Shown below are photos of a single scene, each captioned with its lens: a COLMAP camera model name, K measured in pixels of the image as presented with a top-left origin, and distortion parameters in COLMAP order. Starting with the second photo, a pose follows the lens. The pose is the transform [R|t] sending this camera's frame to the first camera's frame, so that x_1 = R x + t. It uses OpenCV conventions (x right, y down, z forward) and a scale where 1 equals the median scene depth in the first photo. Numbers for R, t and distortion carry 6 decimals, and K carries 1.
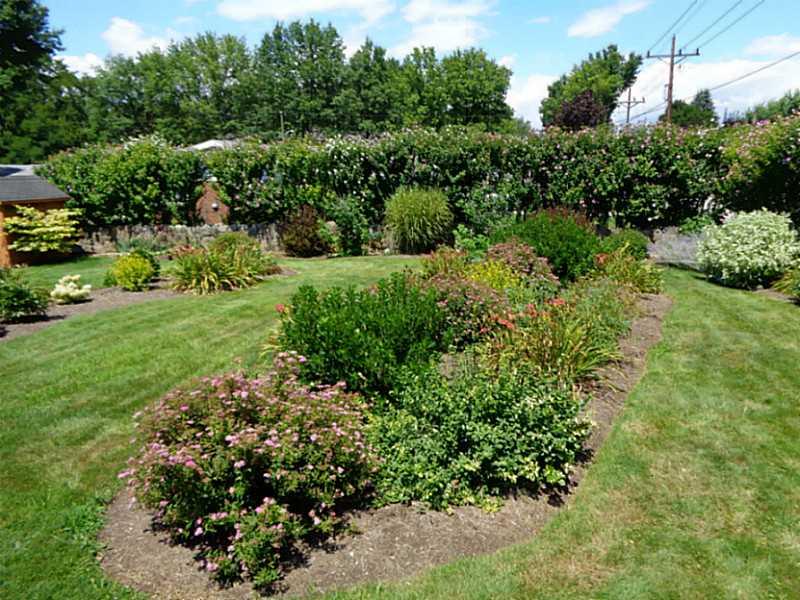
lens RADIAL K [[601.0, 0, 400.0], [0, 601.0, 300.0], [0, 0, 1]] dist [0.011594, -0.004796]
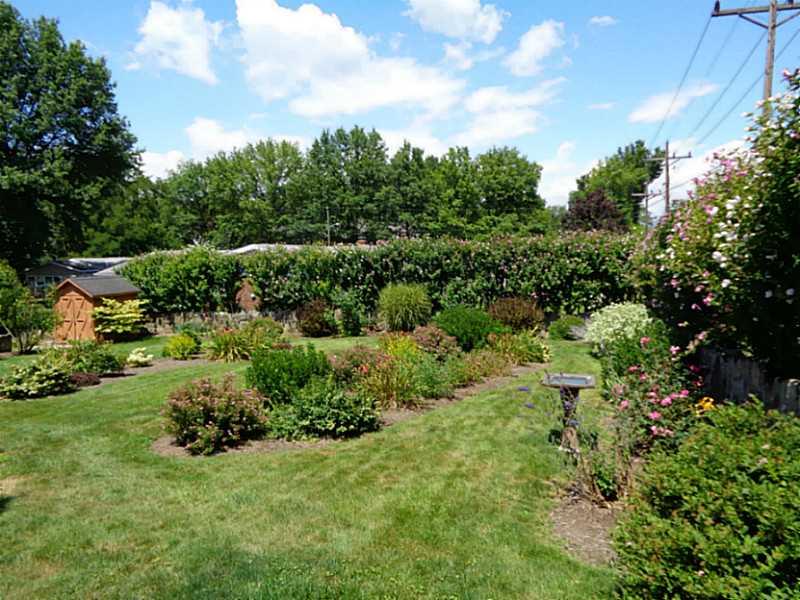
lens RADIAL K [[610.7, 0, 400.0], [0, 610.7, 300.0], [0, 0, 1]] dist [-0.002088, 0.036143]
pose [[0.995932, -0.002326, -0.090081, 0.128223], [-0.009969, 0.990686, -0.135801, 0.022484], [0.089557, 0.136147, 0.986632, -0.249960]]
